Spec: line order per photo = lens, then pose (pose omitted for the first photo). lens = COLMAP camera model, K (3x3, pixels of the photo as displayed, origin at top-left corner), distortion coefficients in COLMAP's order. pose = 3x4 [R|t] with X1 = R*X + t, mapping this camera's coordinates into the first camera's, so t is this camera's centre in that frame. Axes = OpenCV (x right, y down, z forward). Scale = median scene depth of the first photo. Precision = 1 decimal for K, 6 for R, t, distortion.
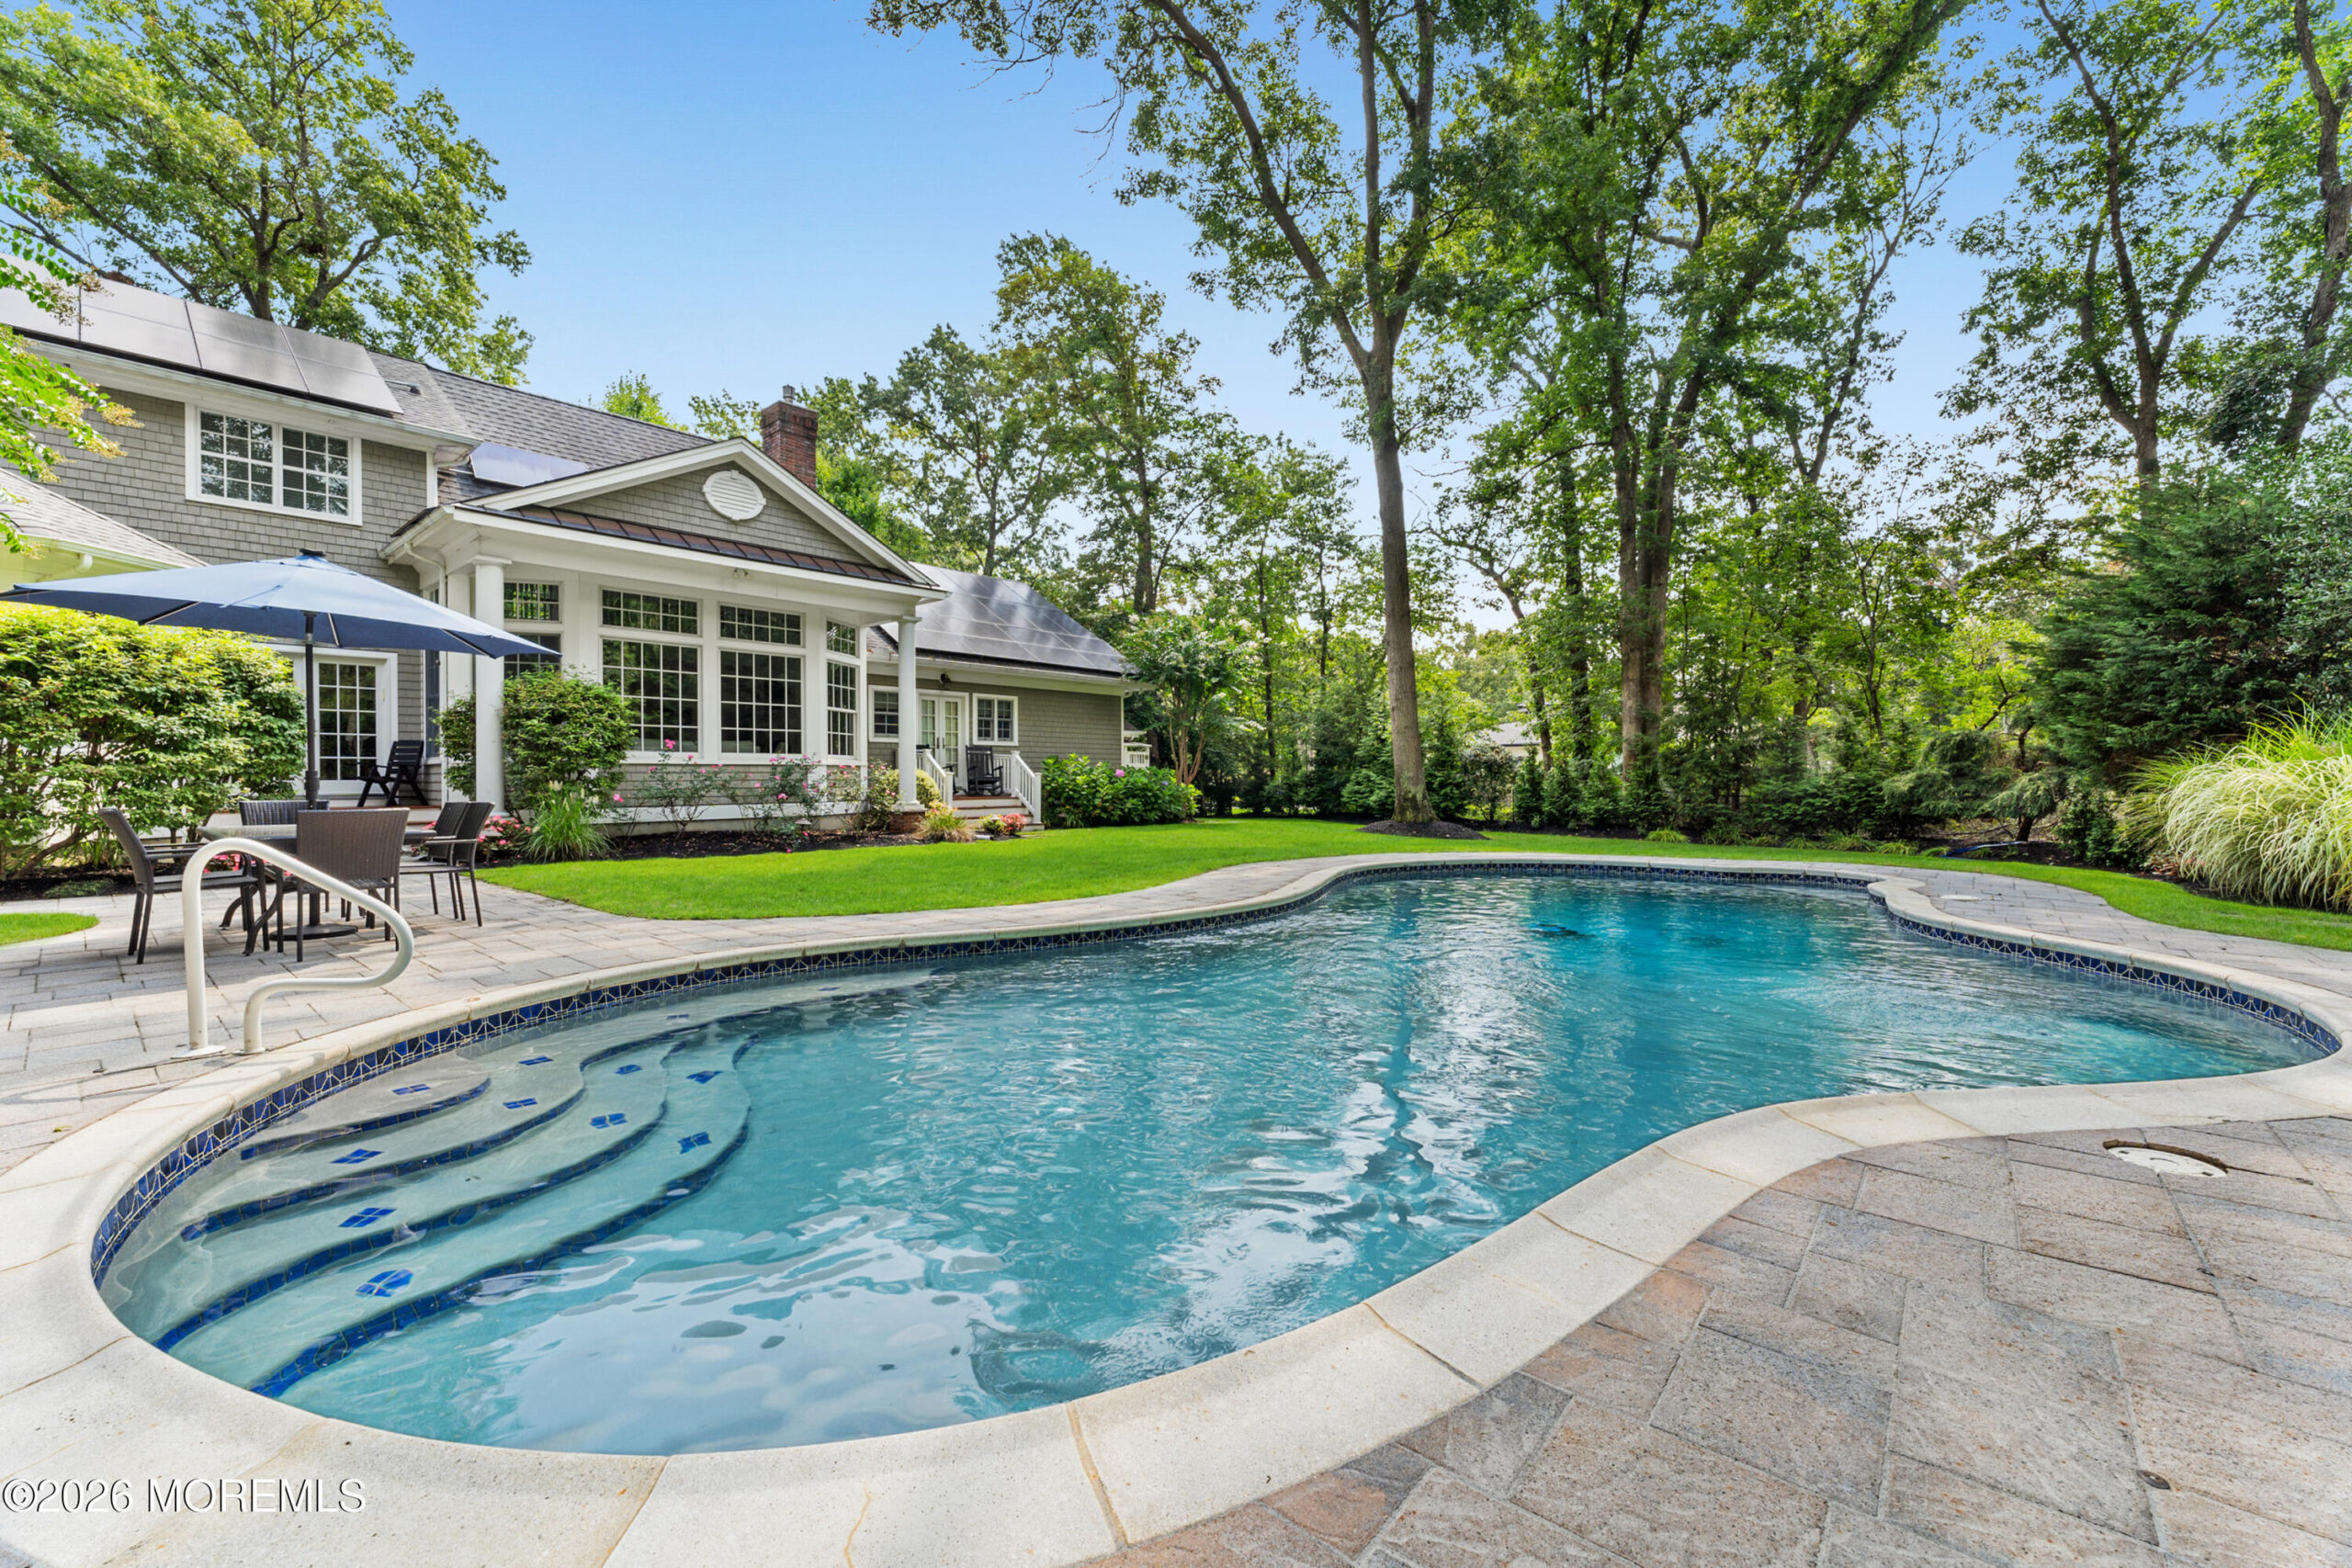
lens RADIAL K [[956.8, 0, 1180.4], [0, 956.8, 777.7], [0, 0, 1]] dist [0.007249, -0.000449]
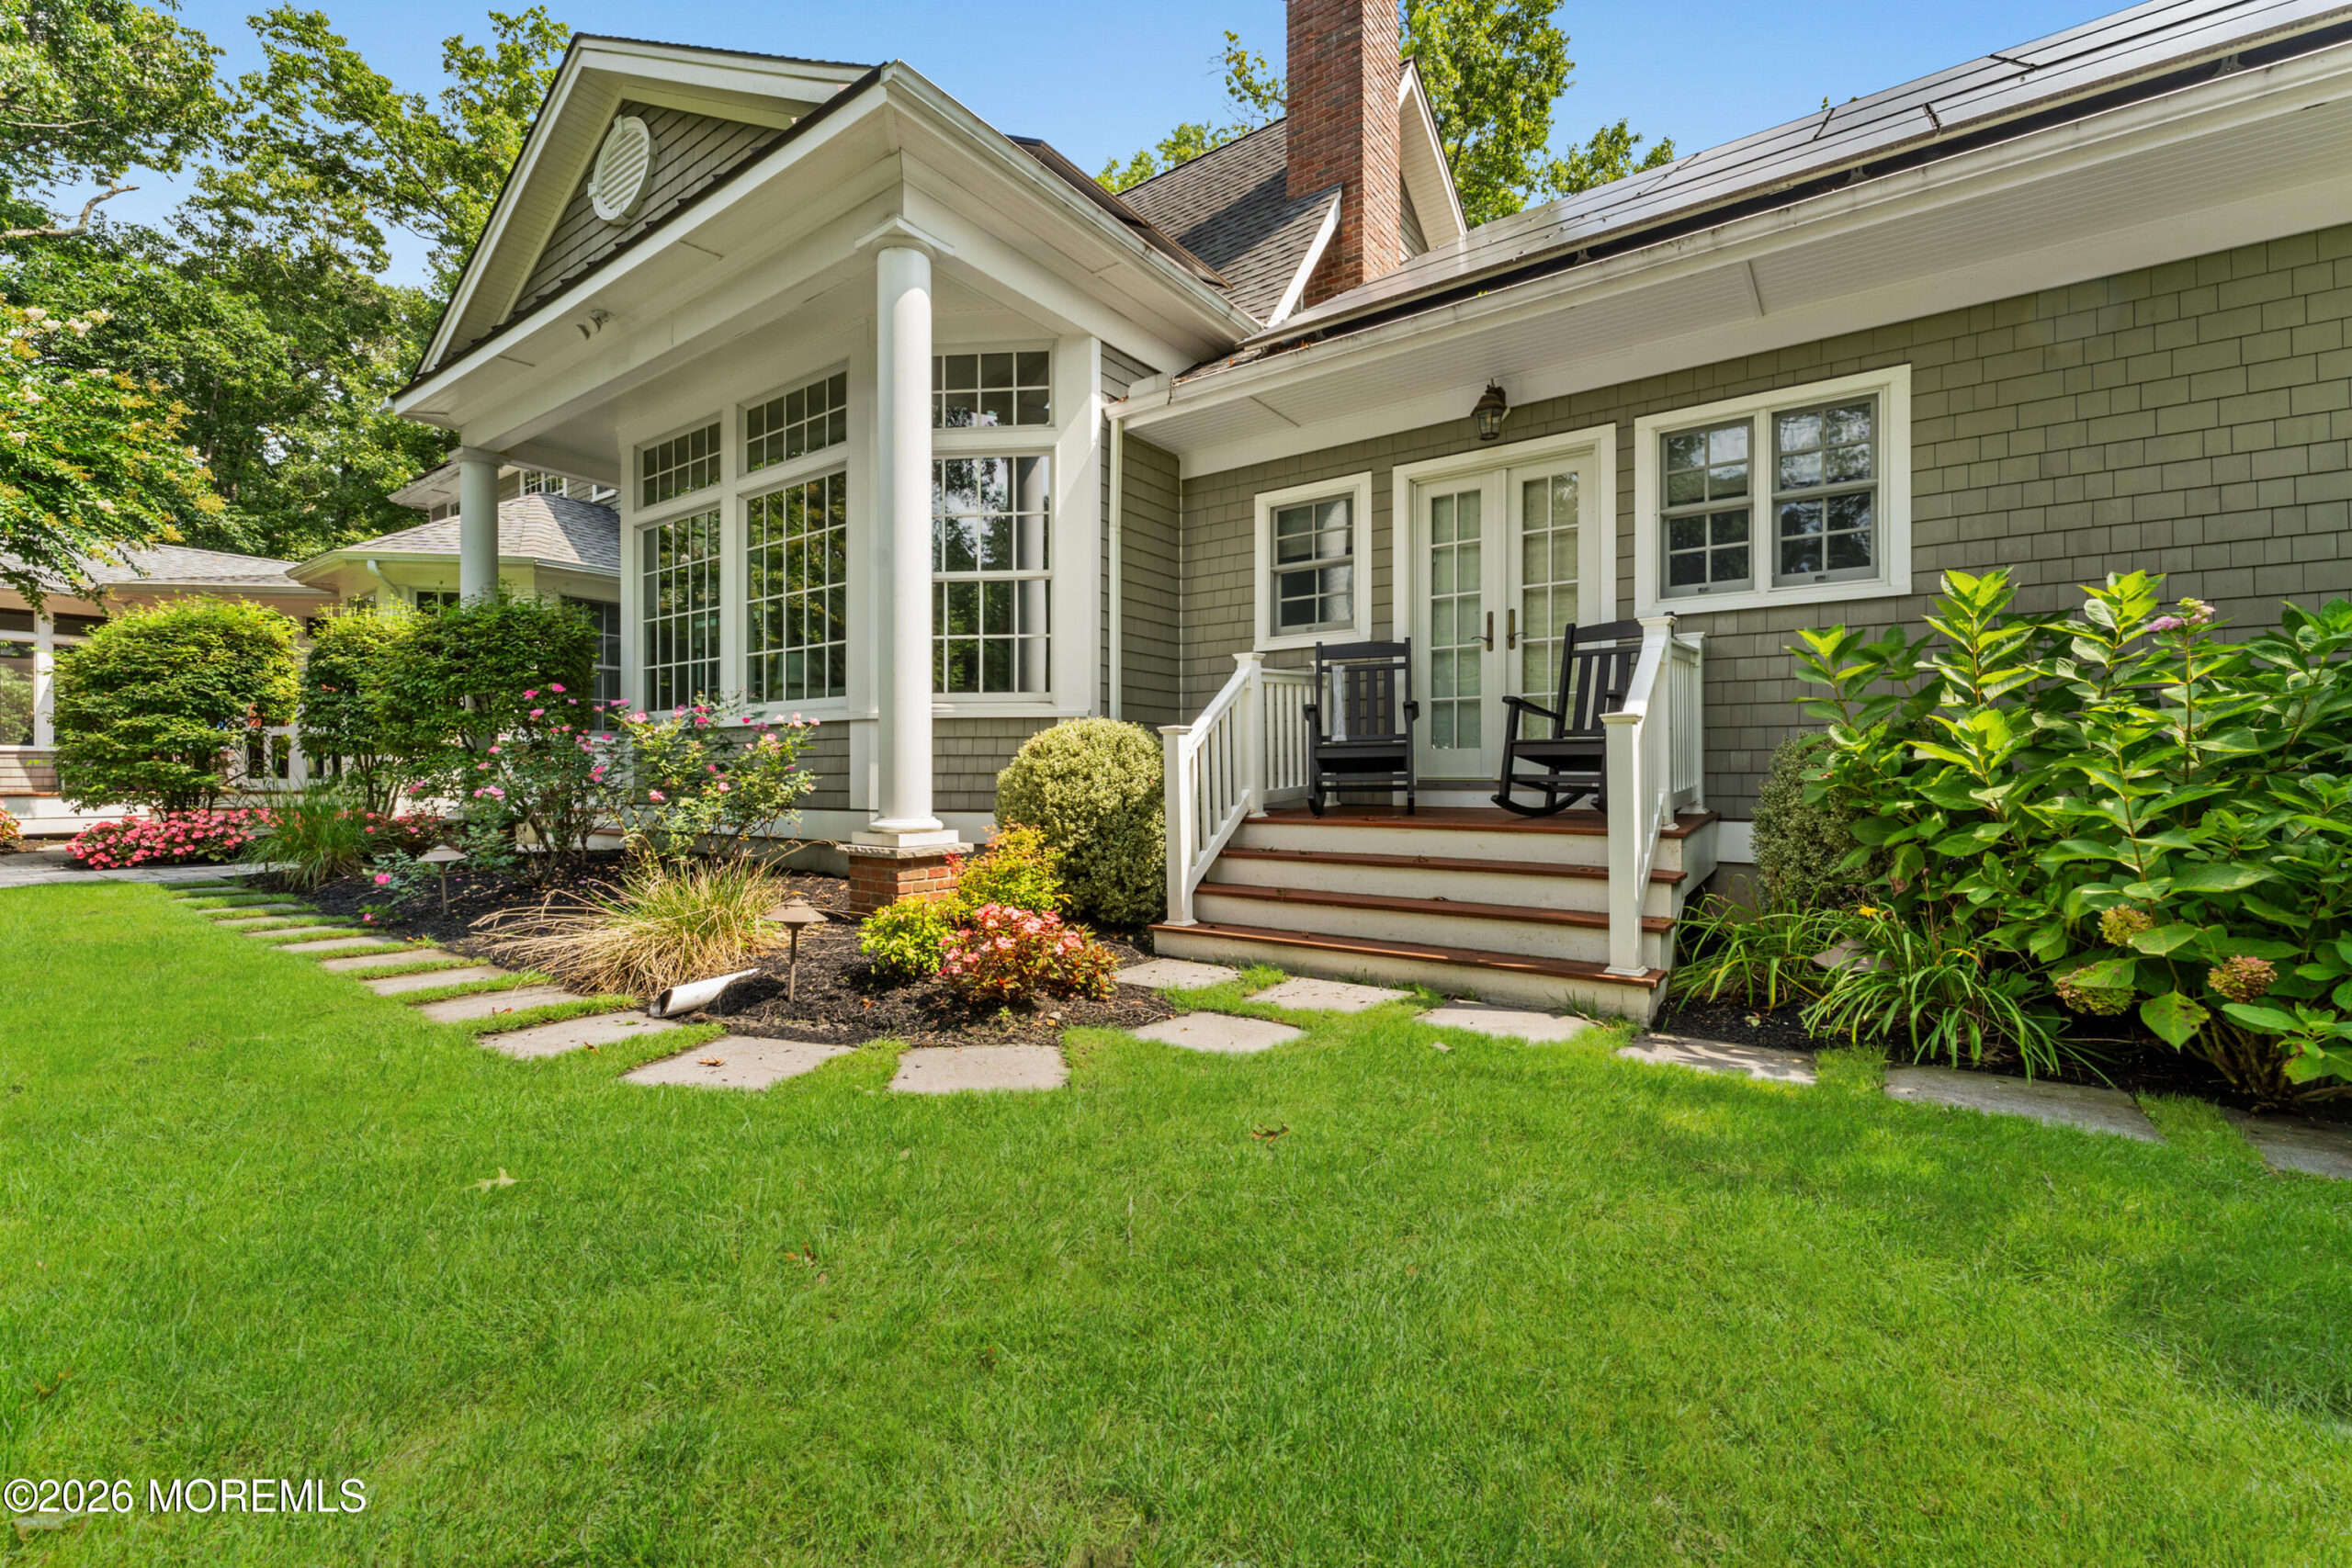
lens RADIAL K [[969.8, 0, 1177.5], [0, 969.8, 772.5], [0, 0, 1]] dist [0.001040, -0.000777]
pose [[0.087440, 0.005182, -0.996156, 0.052401], [0.001335, 0.999985, 0.005319, 0.008370], [0.996169, -0.001795, 0.087432, 1.276638]]
